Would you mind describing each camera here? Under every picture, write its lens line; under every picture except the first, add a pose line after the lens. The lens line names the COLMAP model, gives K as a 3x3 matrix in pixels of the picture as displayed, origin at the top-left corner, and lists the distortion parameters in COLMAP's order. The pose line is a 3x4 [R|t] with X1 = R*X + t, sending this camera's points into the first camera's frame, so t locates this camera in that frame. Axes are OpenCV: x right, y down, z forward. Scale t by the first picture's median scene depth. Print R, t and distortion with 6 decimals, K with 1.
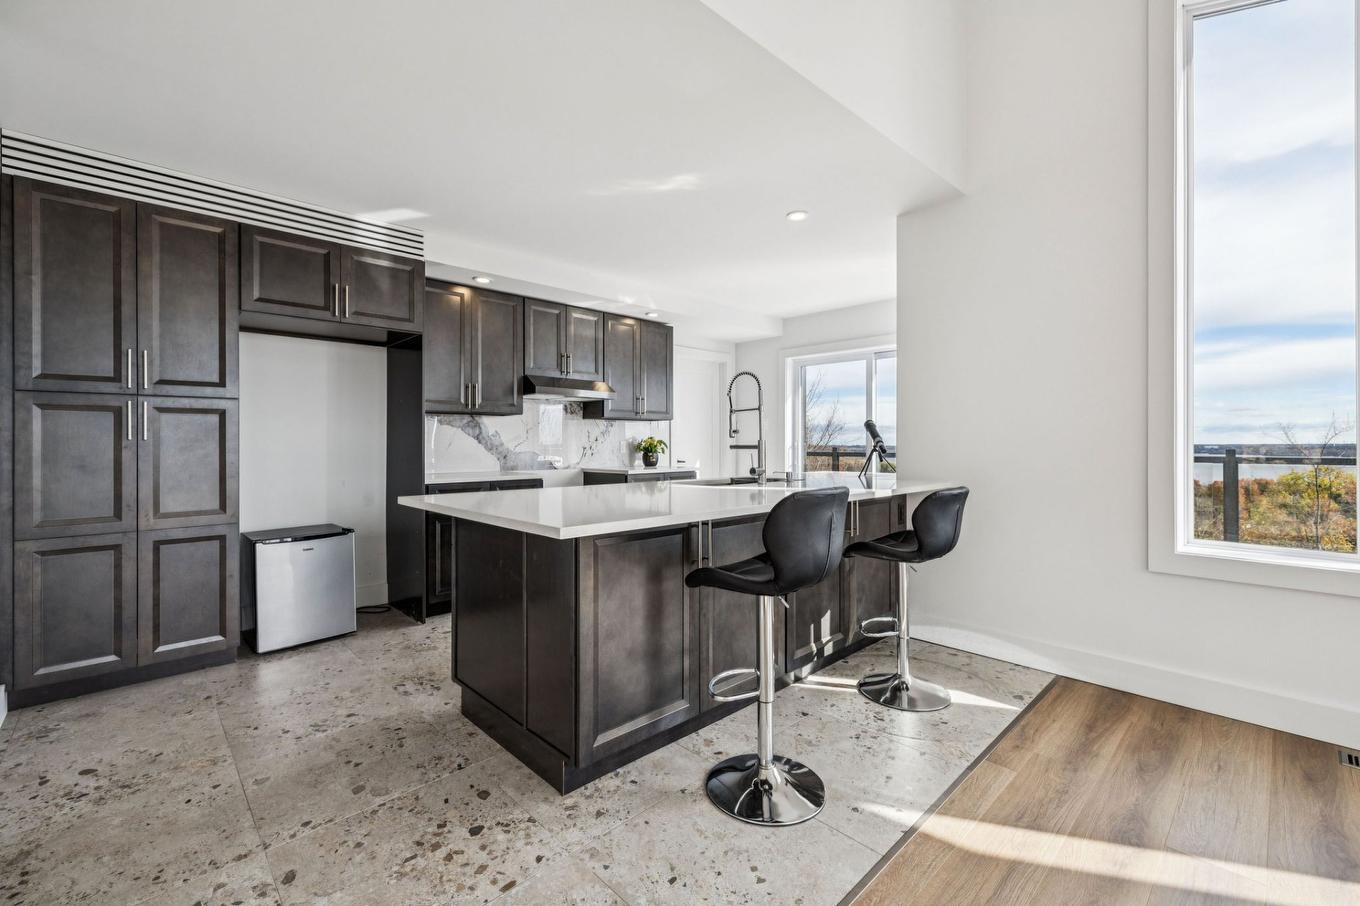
lens RADIAL K [[594.0, 0, 680.0], [0, 594.0, 453.0], [0, 0, 1]] dist [-0.000692, -0.000167]
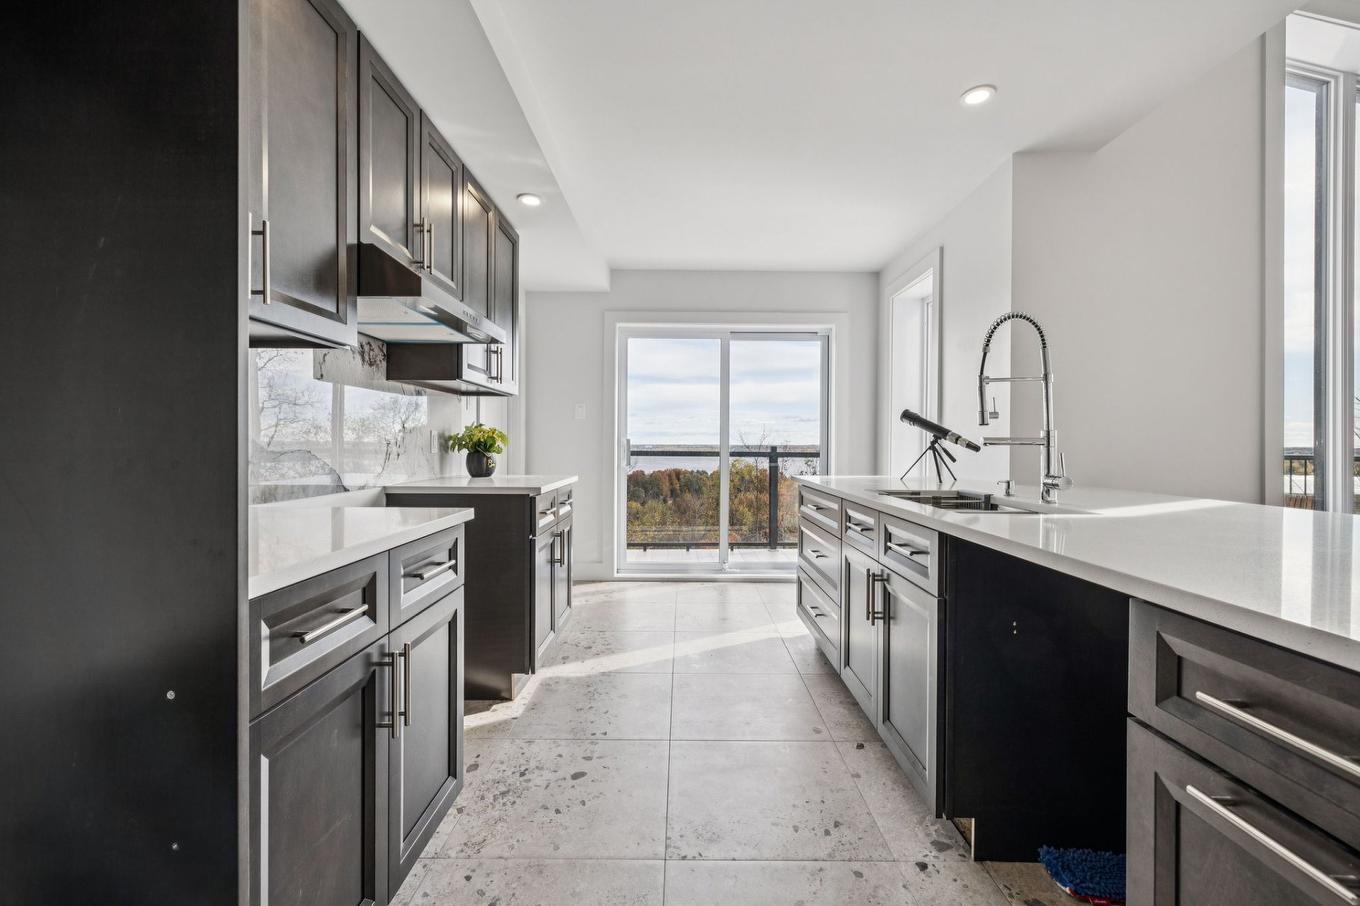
lens RADIAL K [[594.0, 0, 680.0], [0, 594.0, 453.0], [0, 0, 1]] dist [-0.000692, -0.000167]
pose [[0.703607, 0.002467, 0.710585, -0.330814], [-0.002935, 0.999996, -0.000566, 0.000622], [-0.710583, -0.001687, 0.703611, 0.501222]]
